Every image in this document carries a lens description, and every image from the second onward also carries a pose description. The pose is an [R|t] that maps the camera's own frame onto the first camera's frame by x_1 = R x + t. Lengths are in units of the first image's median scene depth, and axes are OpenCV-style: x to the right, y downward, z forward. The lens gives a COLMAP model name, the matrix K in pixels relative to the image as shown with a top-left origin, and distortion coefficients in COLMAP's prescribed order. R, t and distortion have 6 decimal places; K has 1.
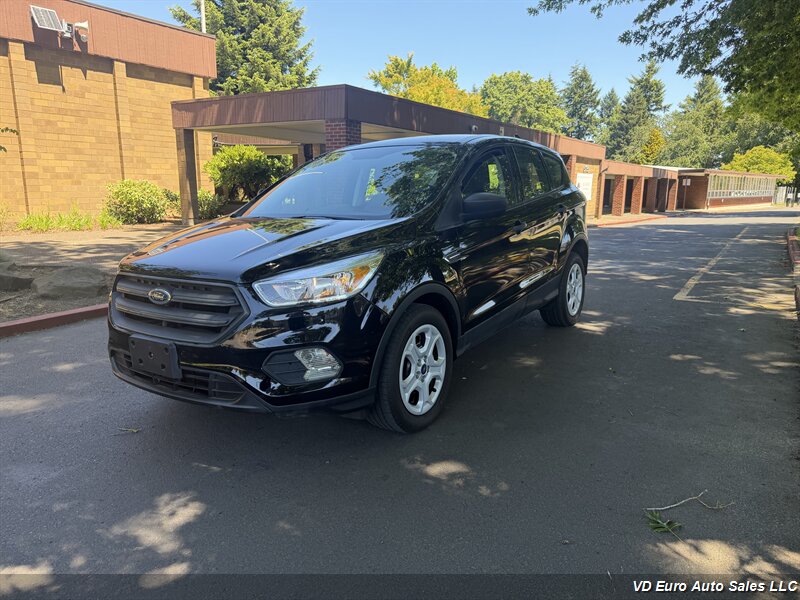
lens RADIAL K [[605.3, 0, 398.3], [0, 605.3, 300.6], [0, 0, 1]] dist [0.034933, -0.027095]
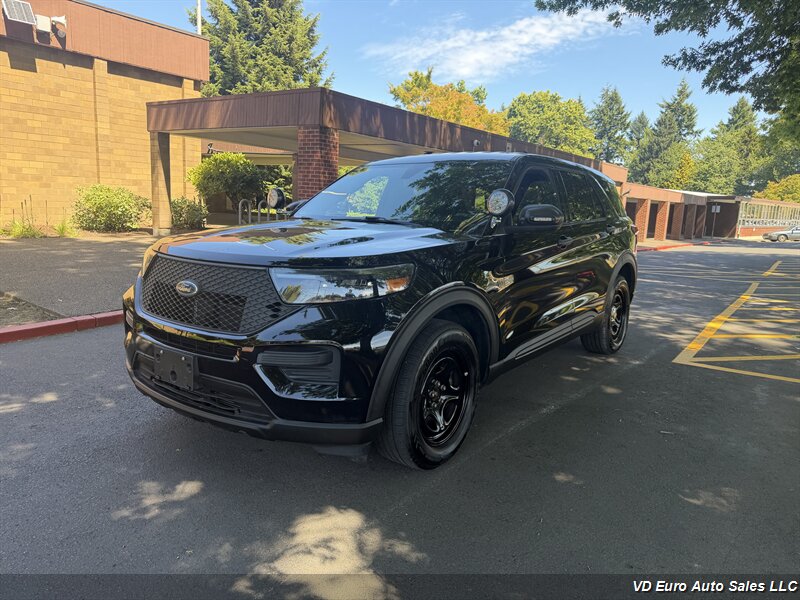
lens RADIAL K [[605.3, 0, 398.1], [0, 605.3, 300.2], [0, 0, 1]] dist [0.034933, -0.027095]
pose [[0.998354, 0.043137, -0.037789, 0.025173], [-0.044073, 0.998733, -0.024309, -0.008430], [0.036693, 0.025934, 0.998990, 0.040336]]
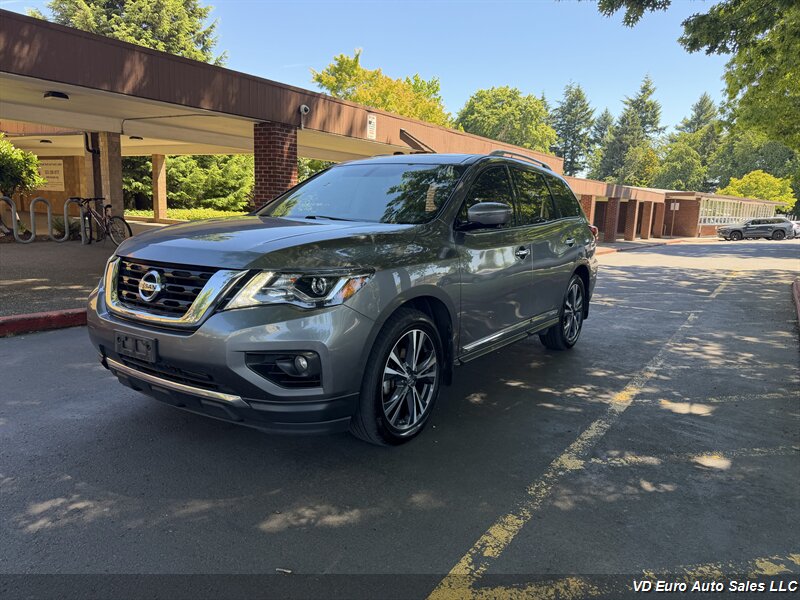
lens RADIAL K [[605.3, 0, 403.9], [0, 605.3, 302.1], [0, 0, 1]] dist [0.034933, -0.027095]
pose [[0.999657, 0.024875, 0.008234, 0.114697], [-0.024654, 0.999359, -0.025971, -0.034238], [-0.008875, 0.025759, 0.999629, 0.184106]]
